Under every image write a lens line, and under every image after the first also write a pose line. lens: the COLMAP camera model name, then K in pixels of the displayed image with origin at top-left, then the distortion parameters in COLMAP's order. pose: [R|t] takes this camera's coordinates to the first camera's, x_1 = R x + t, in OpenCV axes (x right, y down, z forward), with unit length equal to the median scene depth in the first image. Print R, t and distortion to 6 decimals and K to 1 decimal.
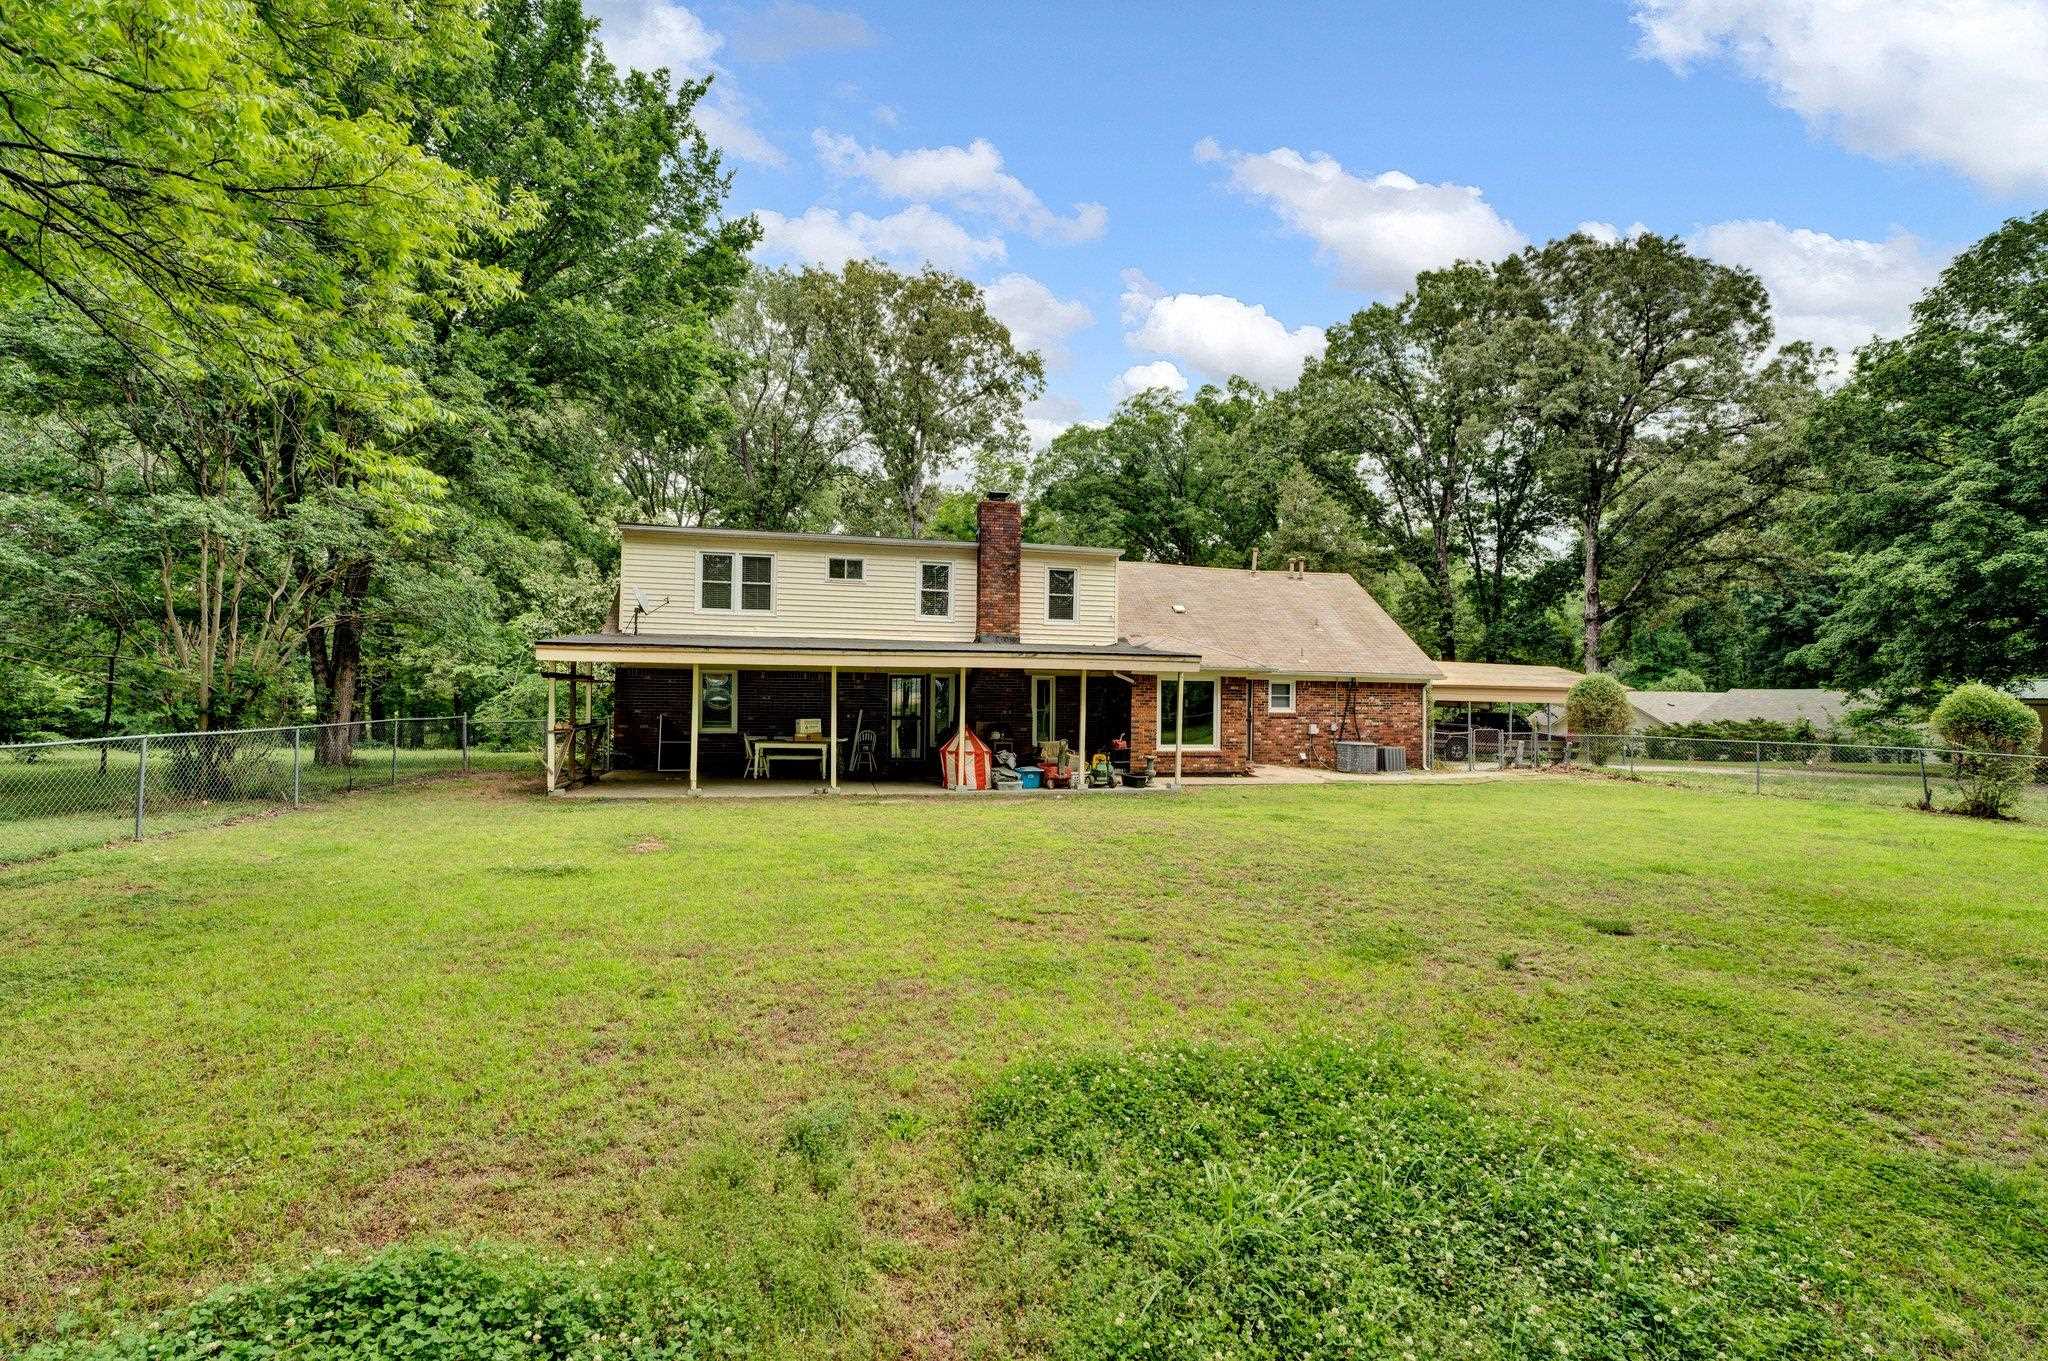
lens RADIAL K [[915.7, 0, 1023.7], [0, 915.7, 680.7], [0, 0, 1]] dist [-0.021930, 0.001799]
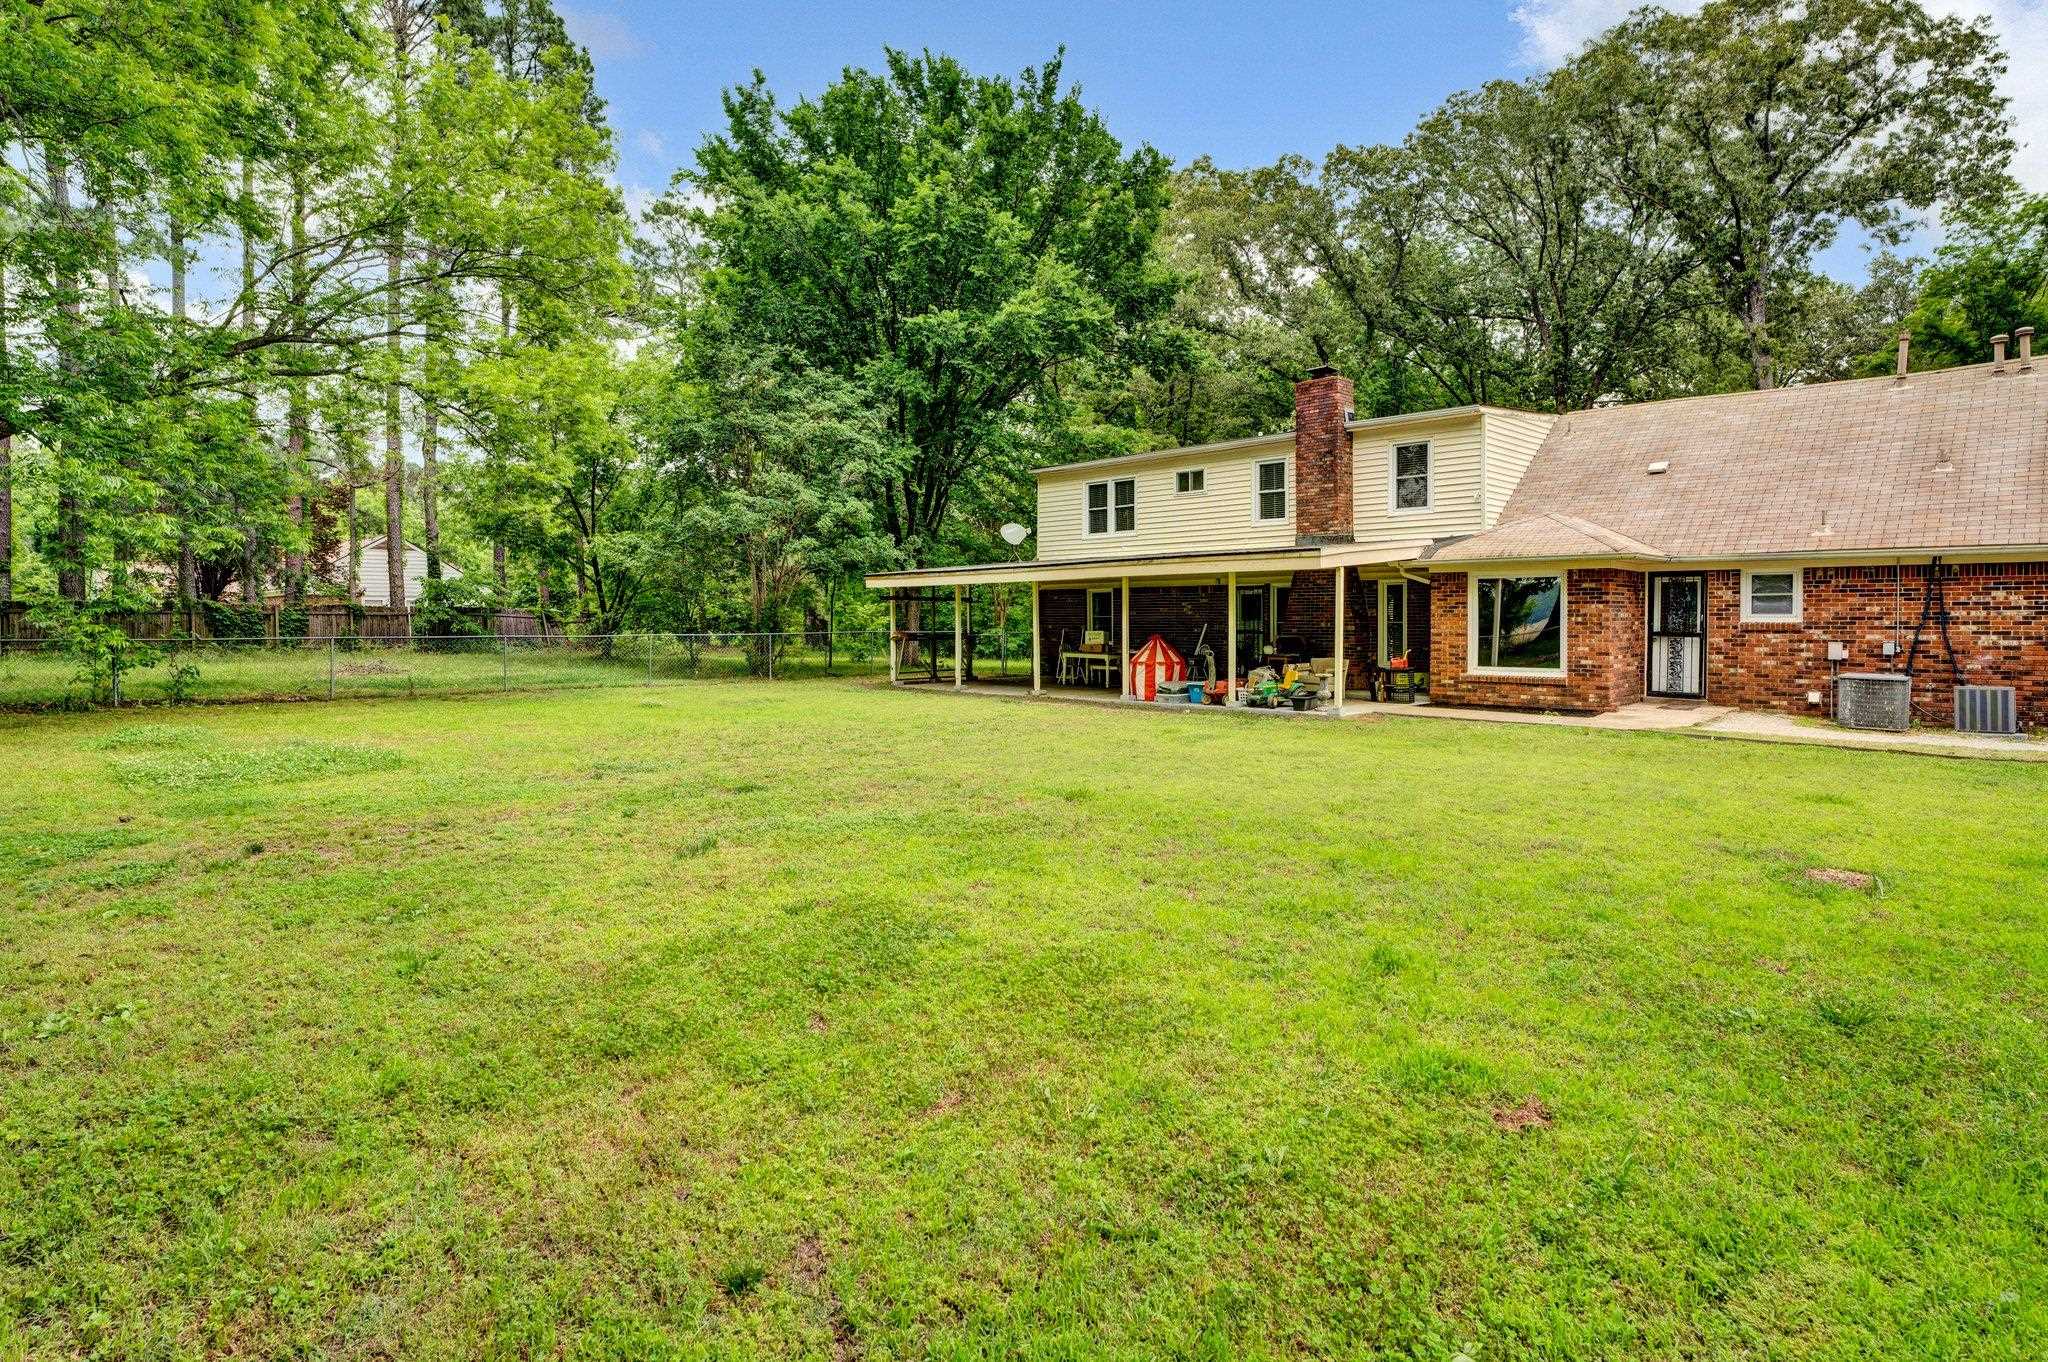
lens RADIAL K [[1030.8, 0, 1020.4], [0, 1030.8, 650.9], [0, 0, 1]] dist [0.001418, 0.000518]
pose [[0.541659, 0.010840, -0.840528, 0.639178], [0.023158, 0.999345, 0.027812, 0.025434], [0.840279, -0.034530, 0.541053, 0.238444]]
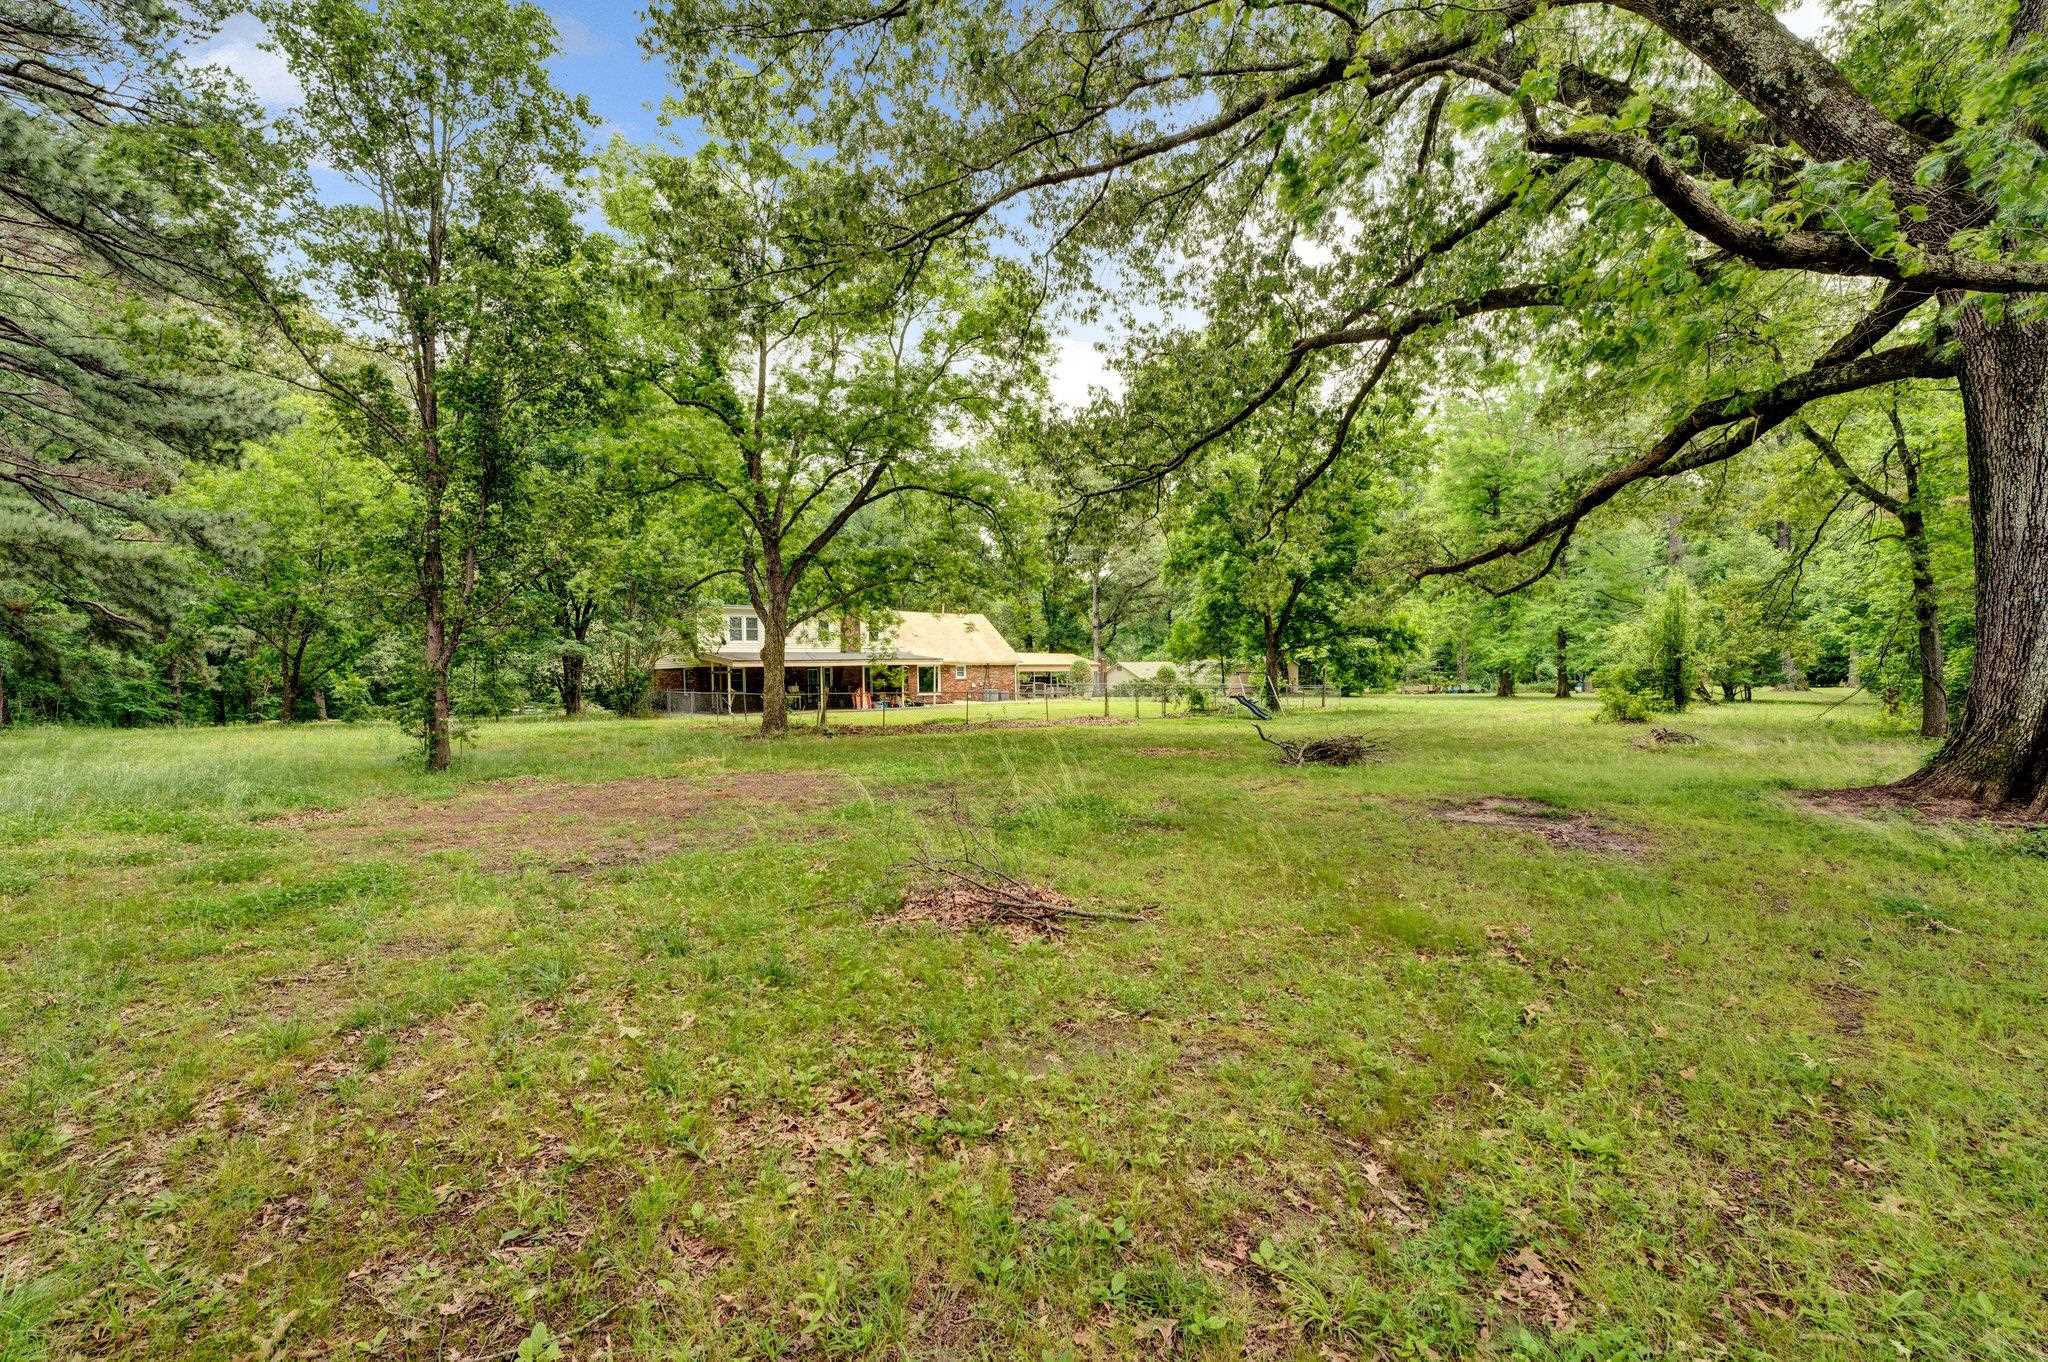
lens RADIAL K [[915.7, 0, 1023.1], [0, 915.7, 676.4], [0, 0, 1]] dist [-0.021930, 0.001799]
pose [[0.915333, -0.029390, 0.401624, -0.589662], [0.018671, 0.999358, 0.030579, -0.045517], [-0.402265, -0.020491, 0.915294, -1.401147]]
